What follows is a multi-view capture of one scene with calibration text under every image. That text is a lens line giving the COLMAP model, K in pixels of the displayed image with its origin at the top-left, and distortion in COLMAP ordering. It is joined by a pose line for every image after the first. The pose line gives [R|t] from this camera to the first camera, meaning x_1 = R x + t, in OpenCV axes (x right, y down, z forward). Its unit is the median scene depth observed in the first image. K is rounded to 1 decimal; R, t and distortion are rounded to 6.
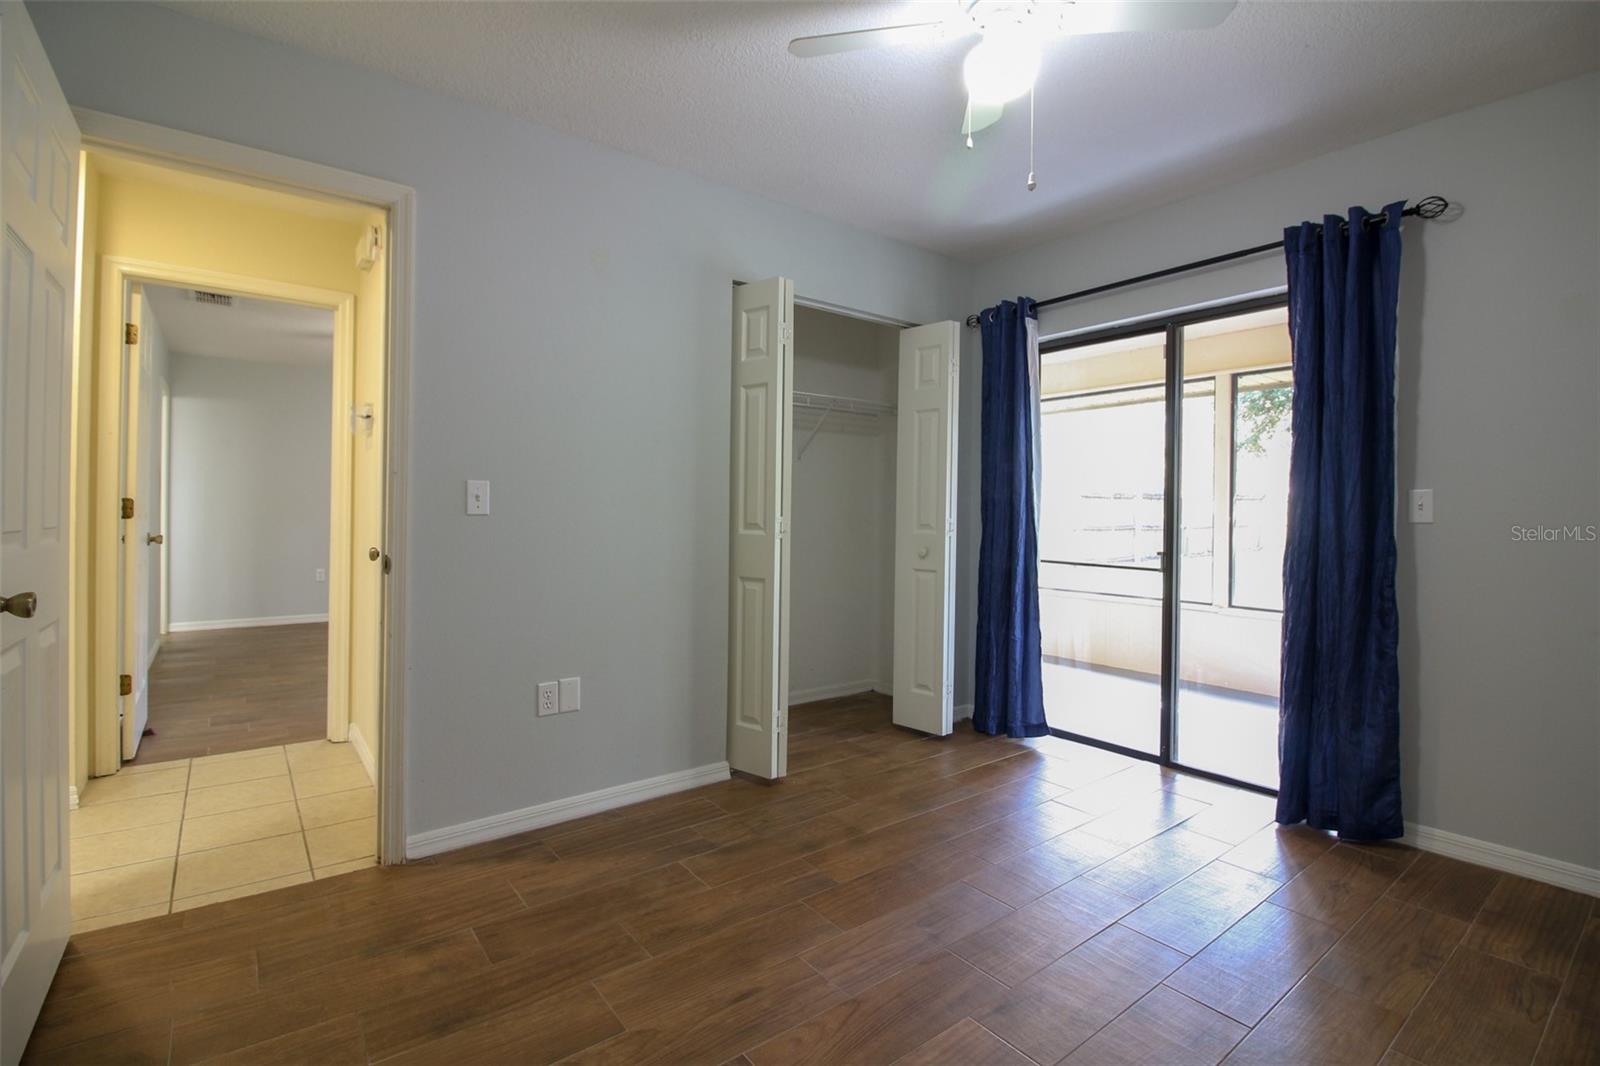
lens RADIAL K [[739.1, 0, 808.6], [0, 739.1, 517.3], [0, 0, 1]] dist [-0.004259, -0.010732]
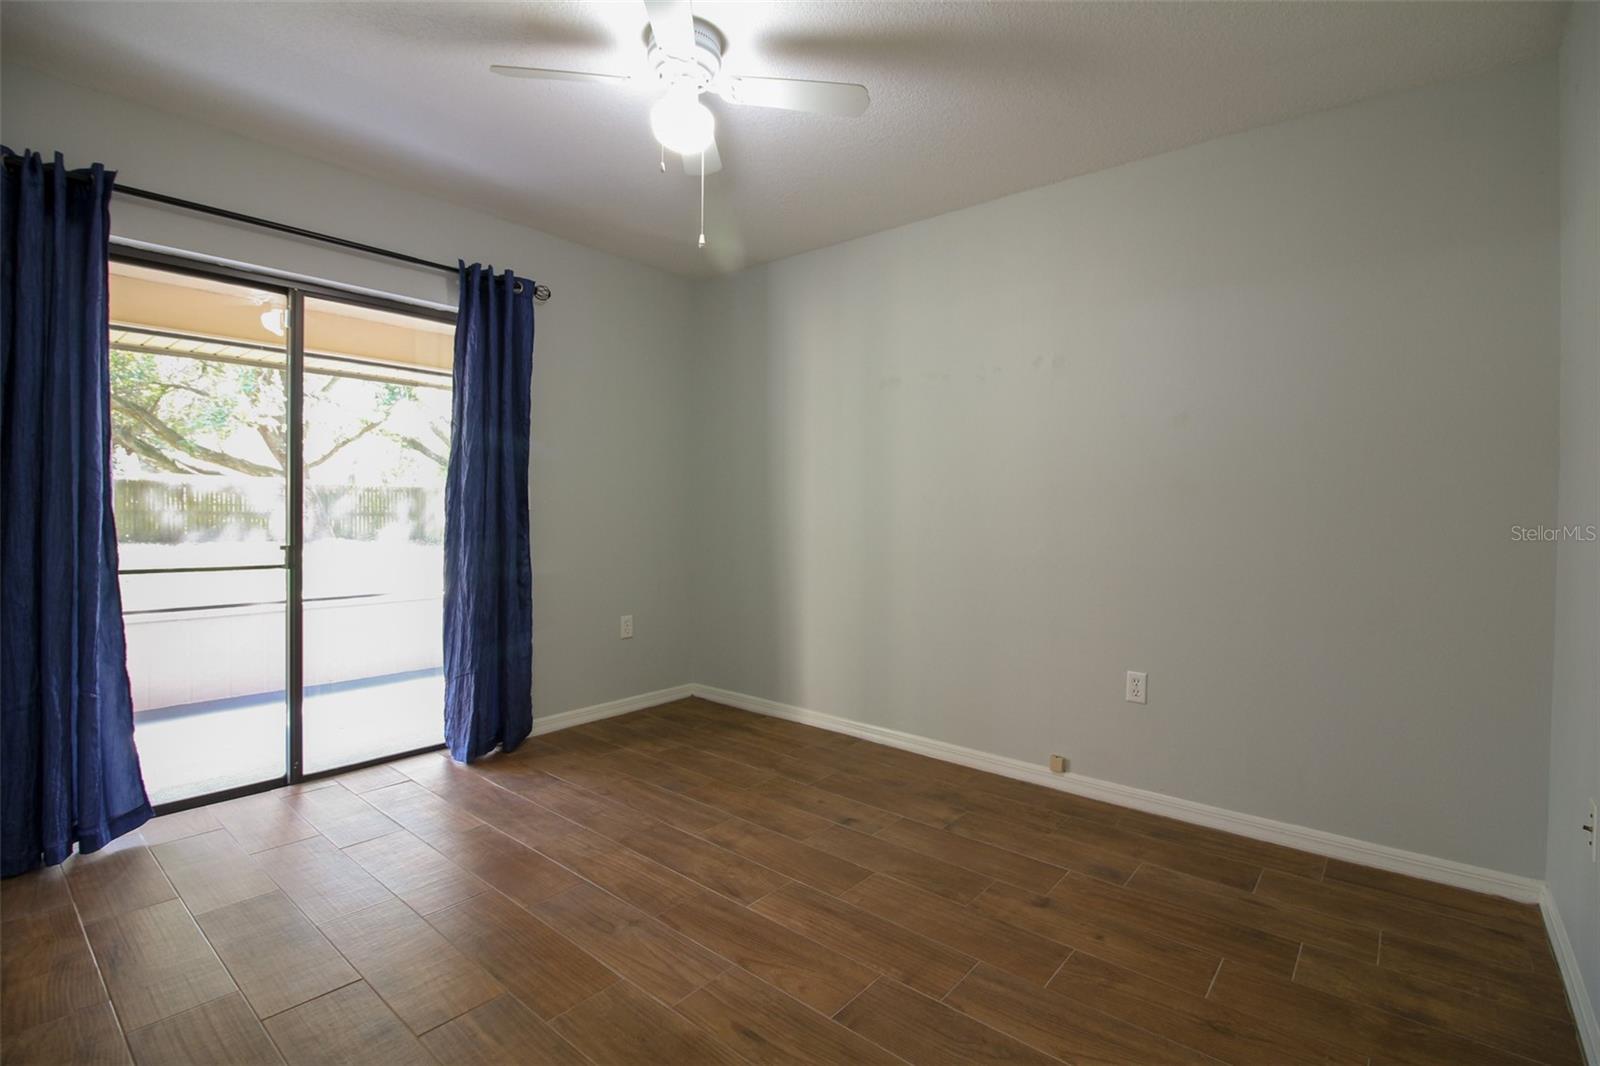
lens RADIAL K [[739.1, 0, 808.6], [0, 739.1, 517.3], [0, 0, 1]] dist [-0.004259, -0.010732]
pose [[-0.205626, -0.028513, 0.978215, -0.513399], [-0.004508, 0.999592, 0.028189, -0.014476], [-0.978620, 0.001387, -0.205670, 0.577491]]
